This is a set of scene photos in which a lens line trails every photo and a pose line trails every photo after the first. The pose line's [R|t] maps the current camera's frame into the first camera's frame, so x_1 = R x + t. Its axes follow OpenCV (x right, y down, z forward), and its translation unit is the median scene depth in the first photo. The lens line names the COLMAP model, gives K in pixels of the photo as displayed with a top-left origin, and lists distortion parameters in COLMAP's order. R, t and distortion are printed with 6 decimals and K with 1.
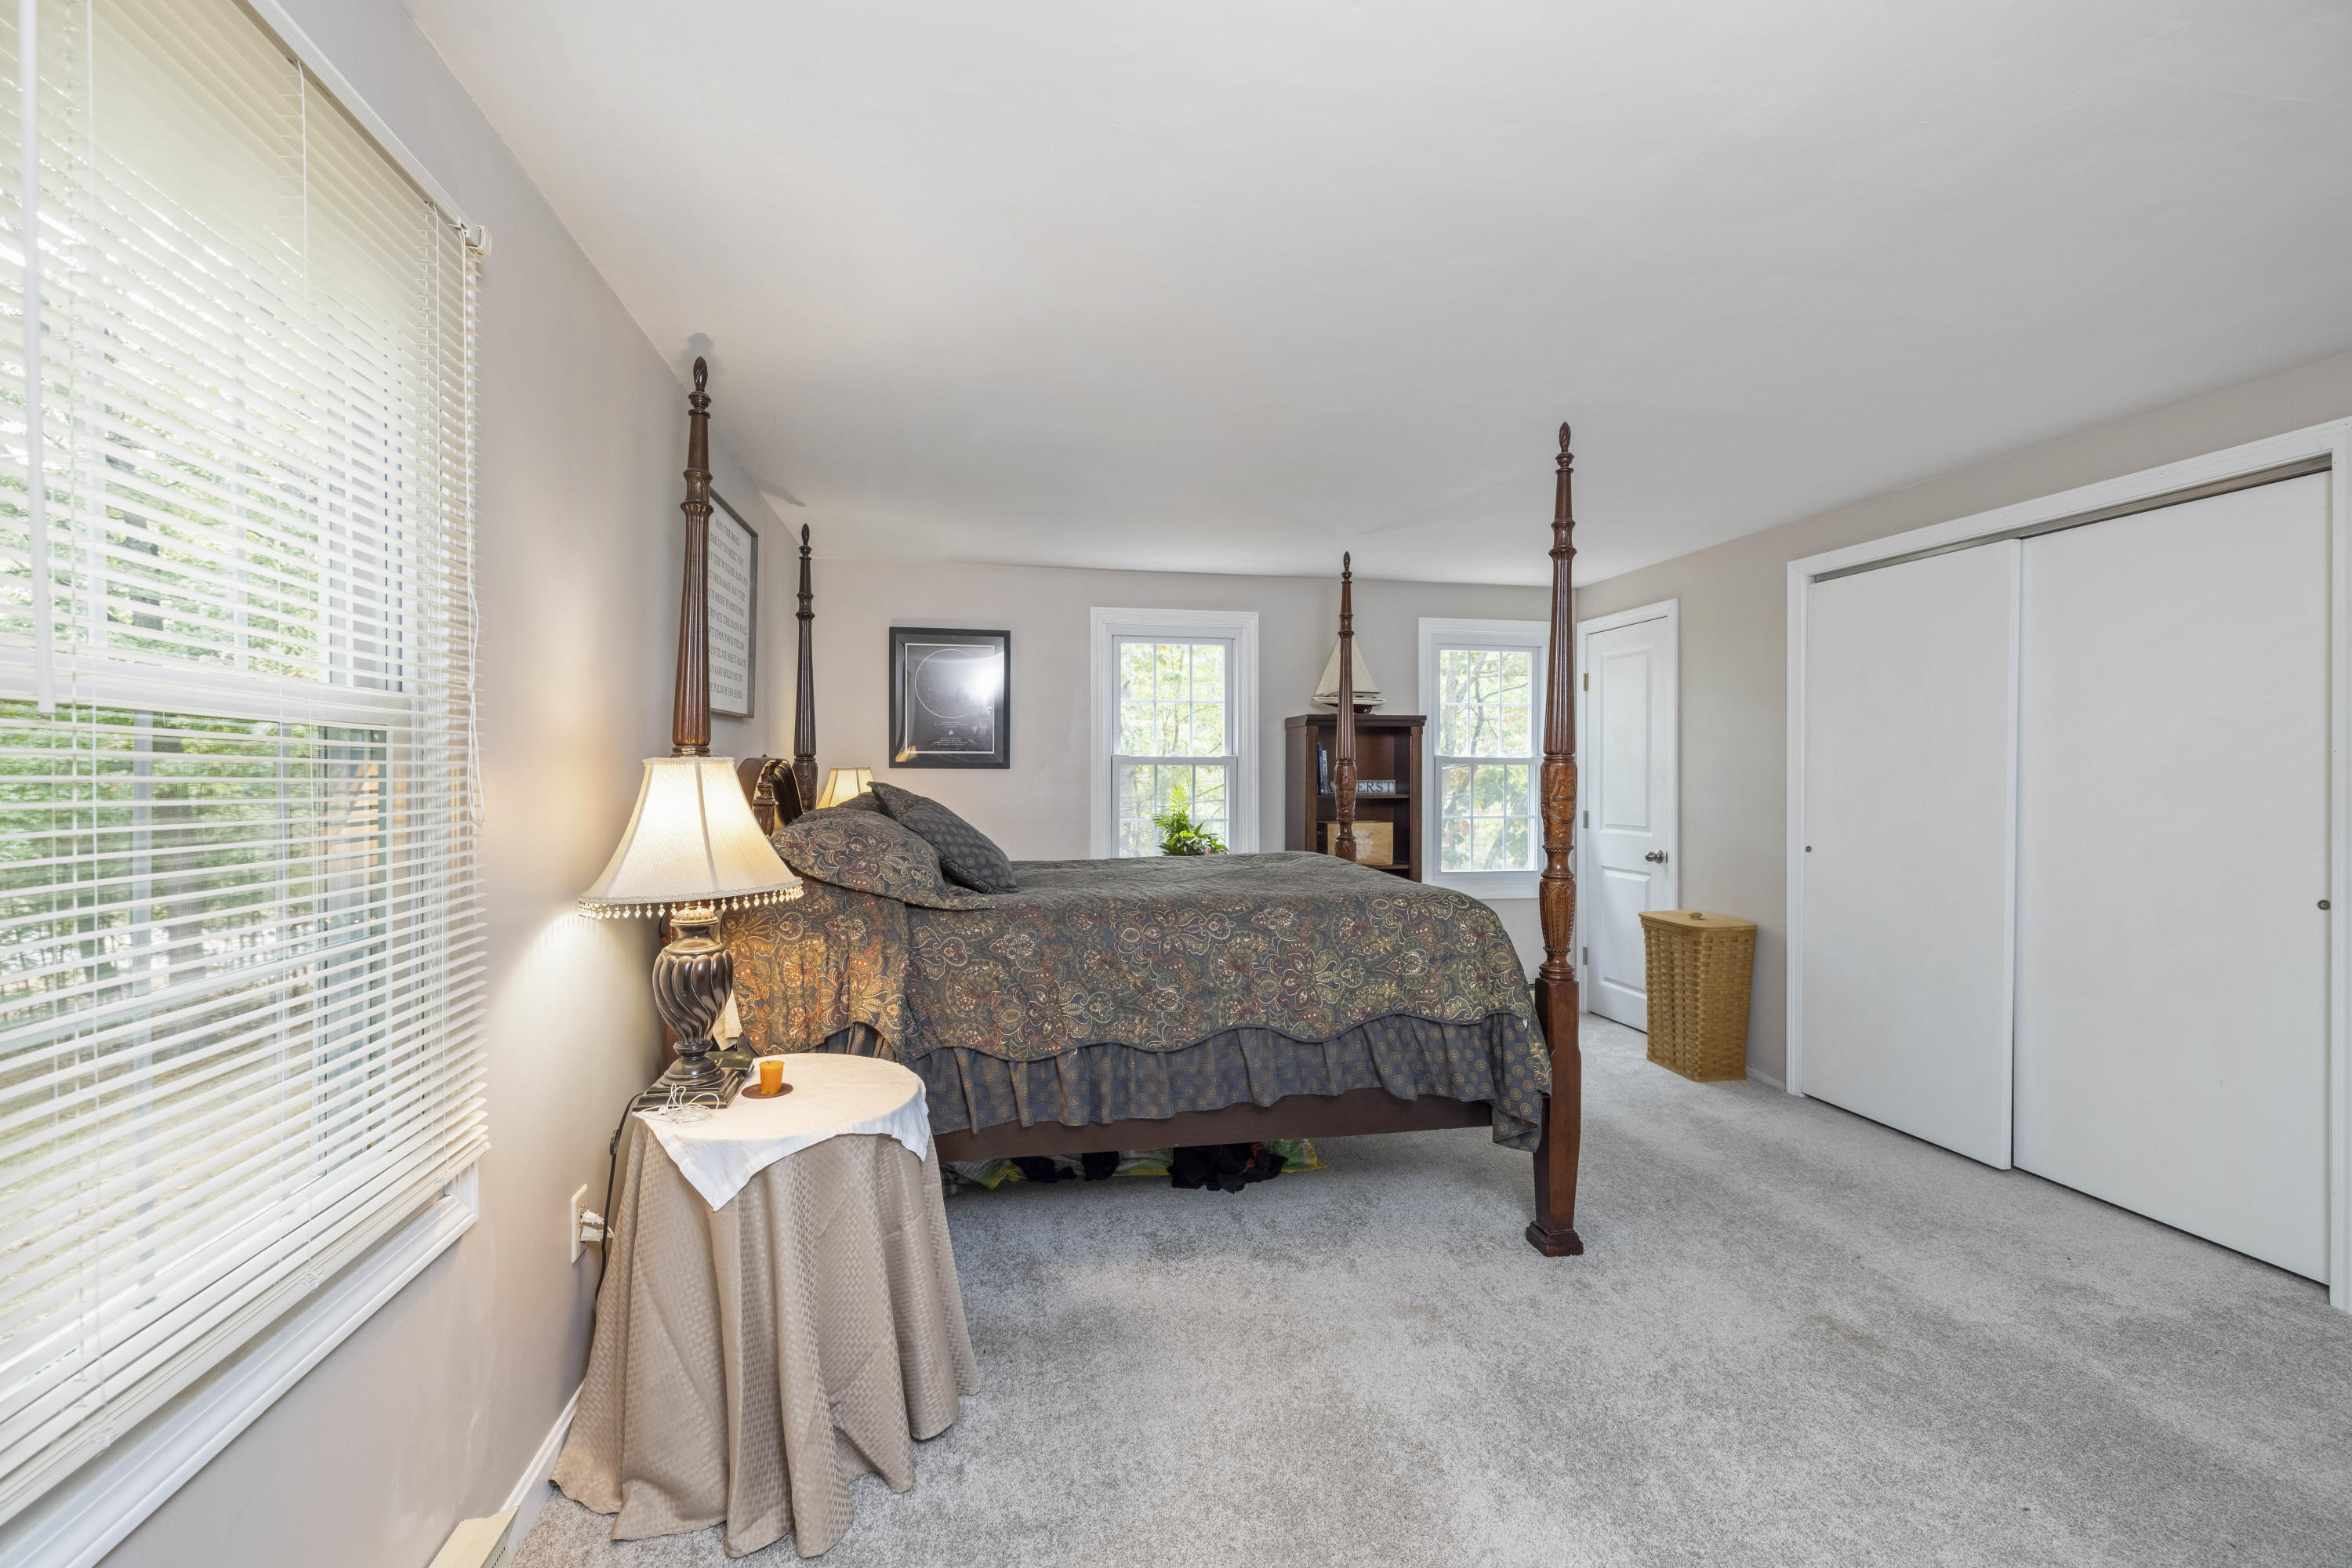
lens RADIAL K [[976.5, 0, 1176.0], [0, 976.5, 784.0], [0, 0, 1]] dist [-0.000530, -0.000061]
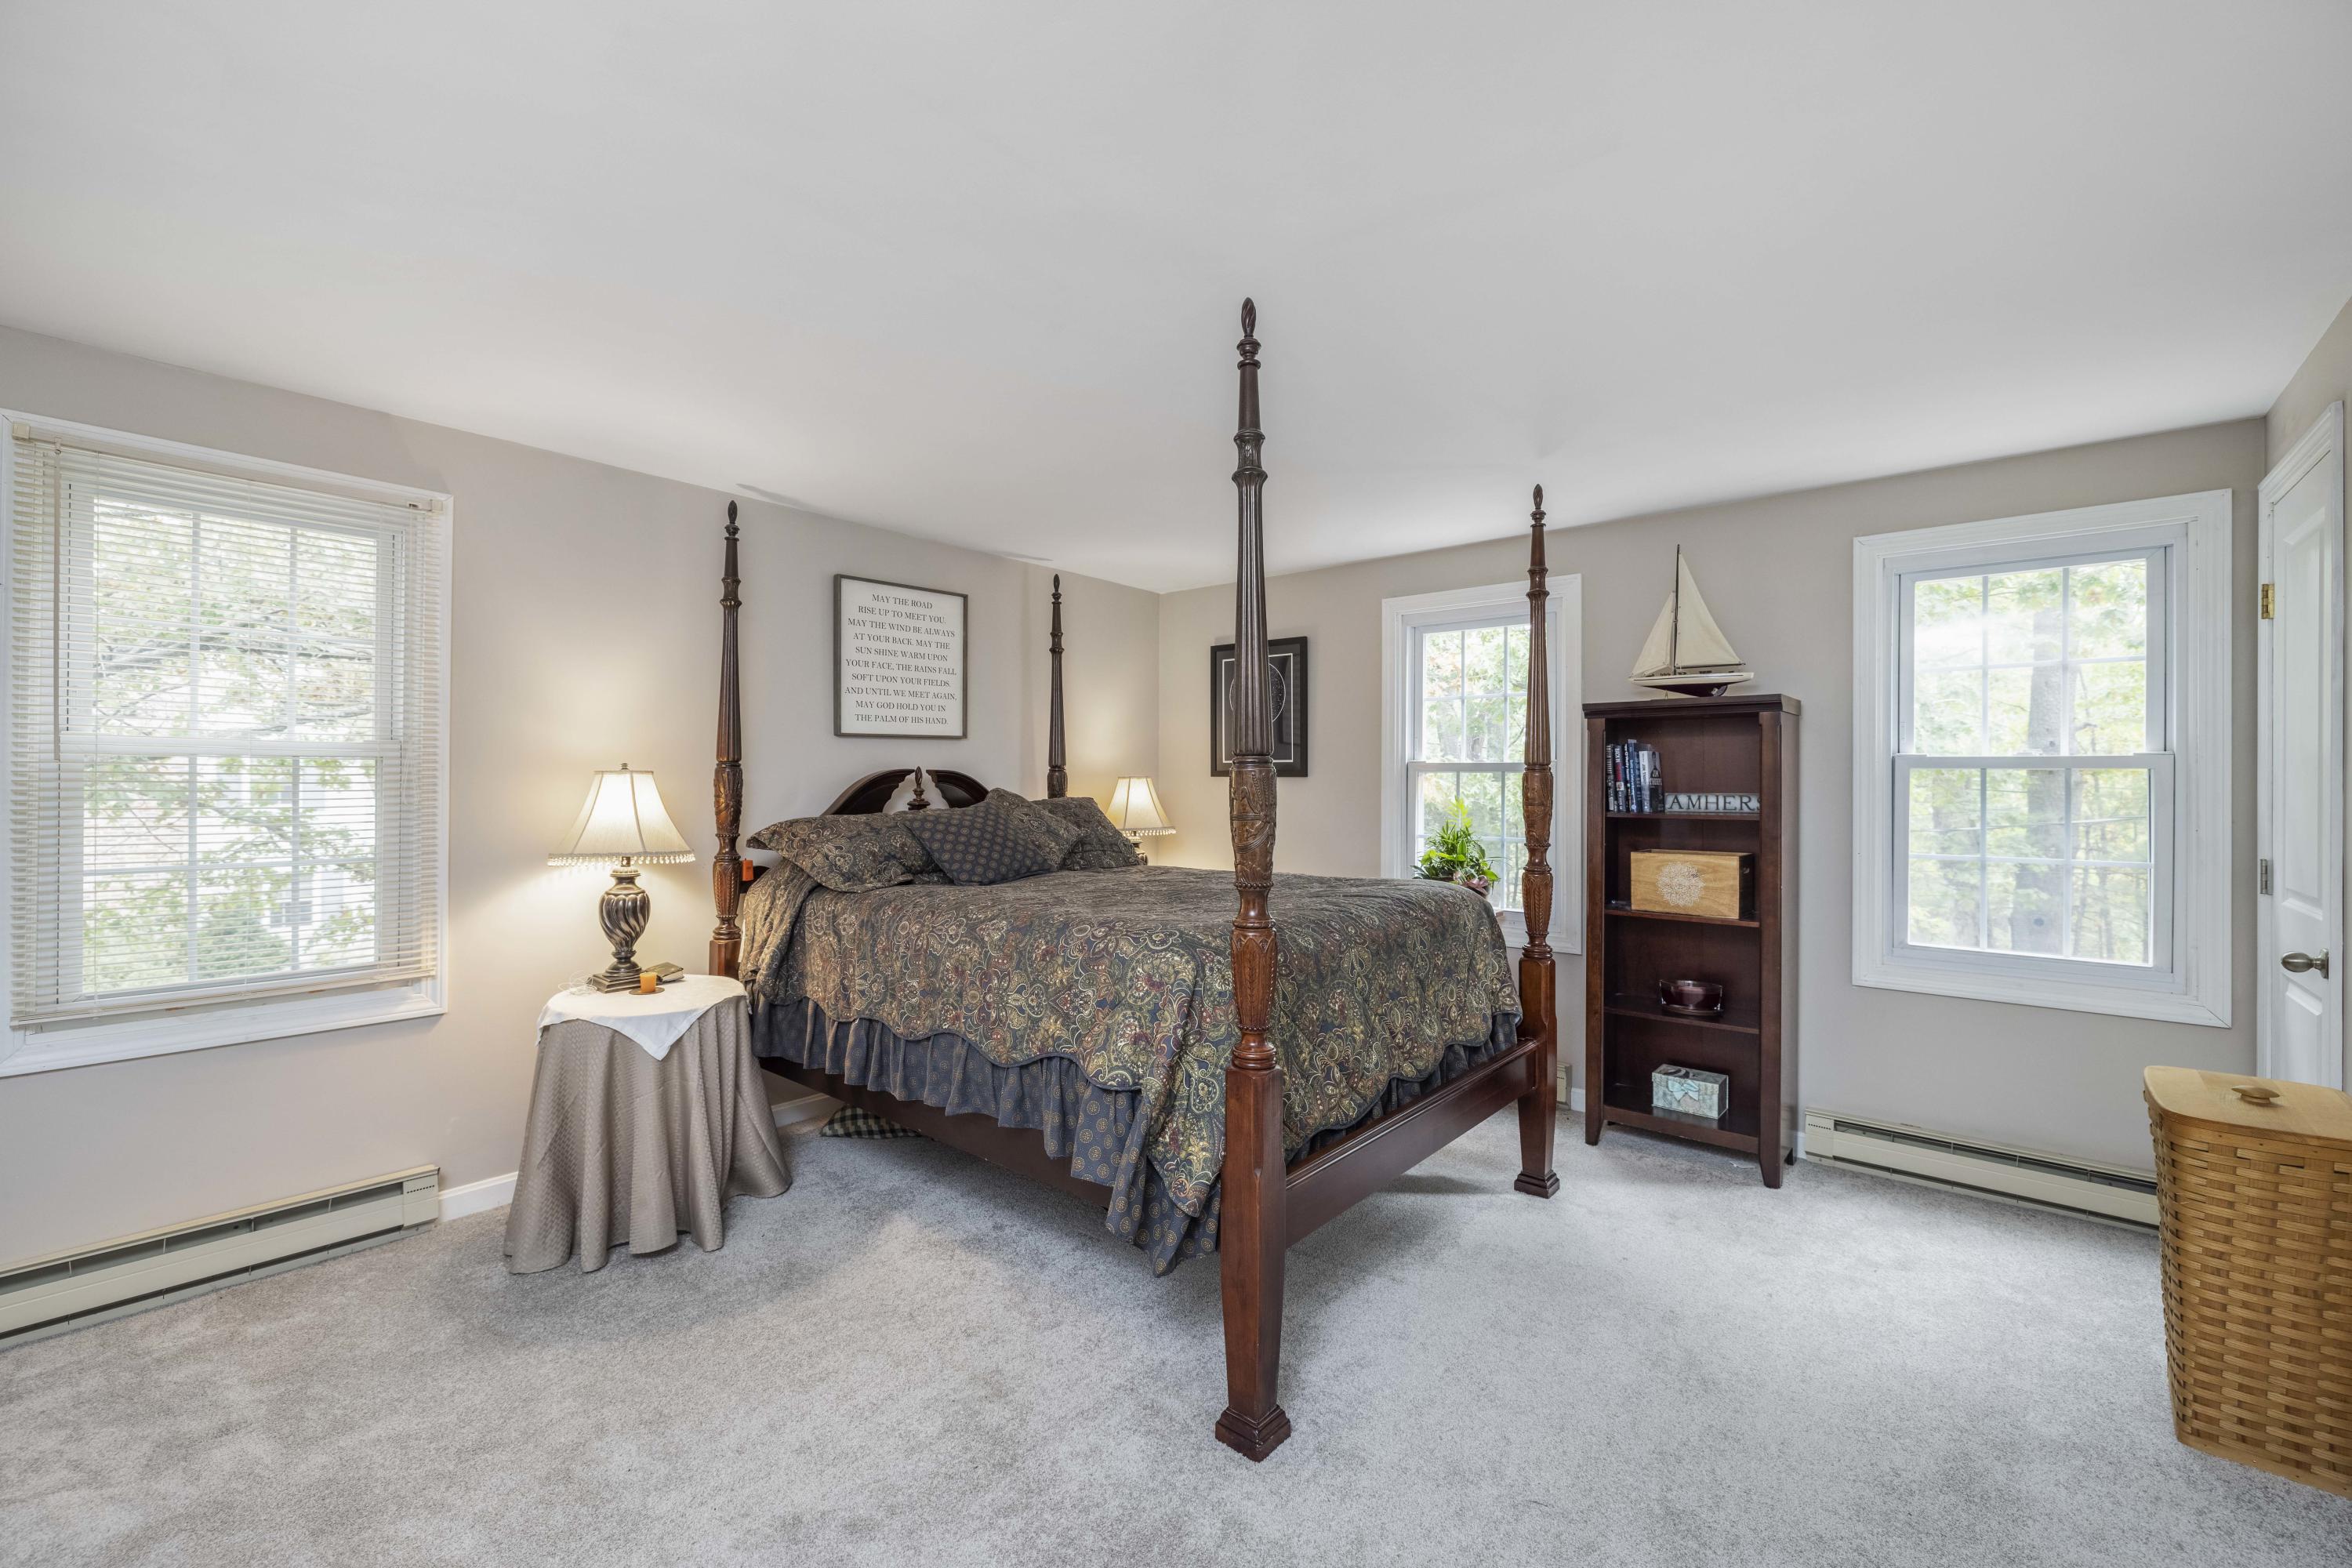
lens RADIAL K [[981.6, 0, 1164.2], [0, 981.6, 782.0], [0, 0, 1]] dist [-0.000582, -0.000279]
pose [[0.624914, 0.002381, -0.780690, 0.920564], [-0.010057, 0.999937, -0.005000, -0.007140], [0.780629, 0.010977, 0.624899, 0.491190]]
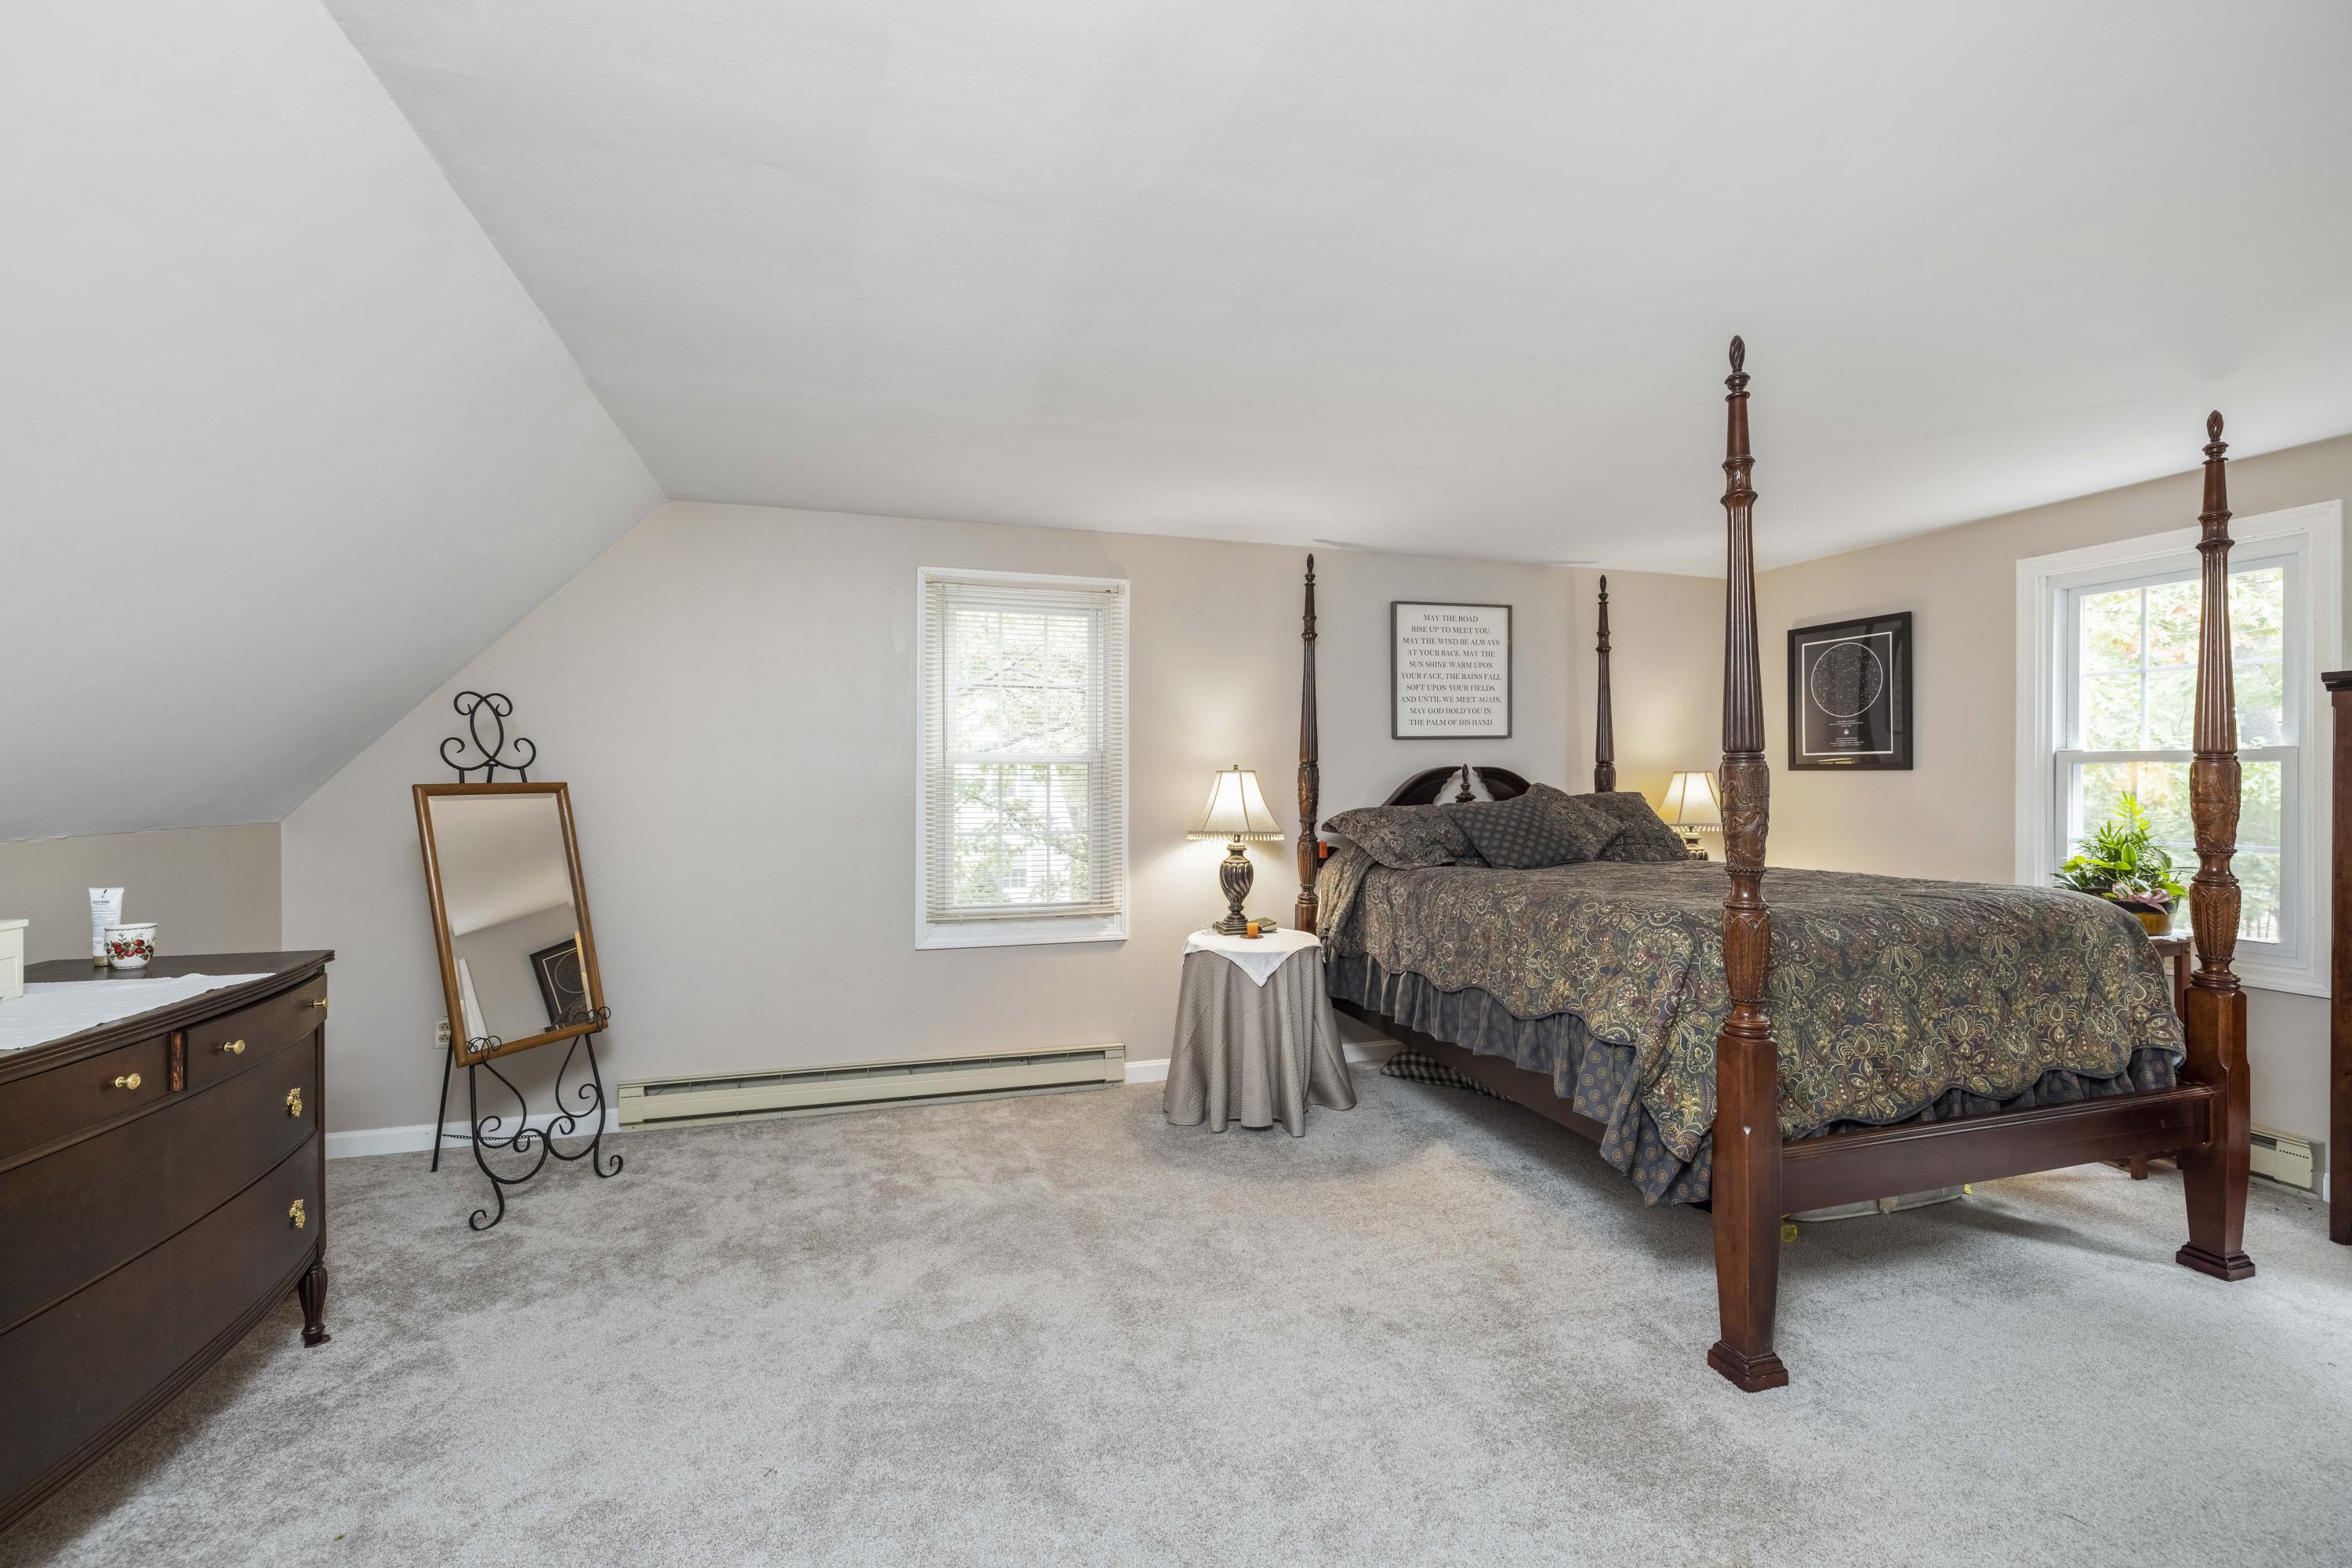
lens RADIAL K [[981.6, 0, 1164.2], [0, 981.6, 782.0], [0, 0, 1]] dist [-0.000582, -0.000279]
pose [[0.104487, 0.004417, -0.994516, 1.136856], [-0.006284, 0.999973, 0.003781, -0.006774], [0.994506, 0.005854, 0.104512, 0.445519]]
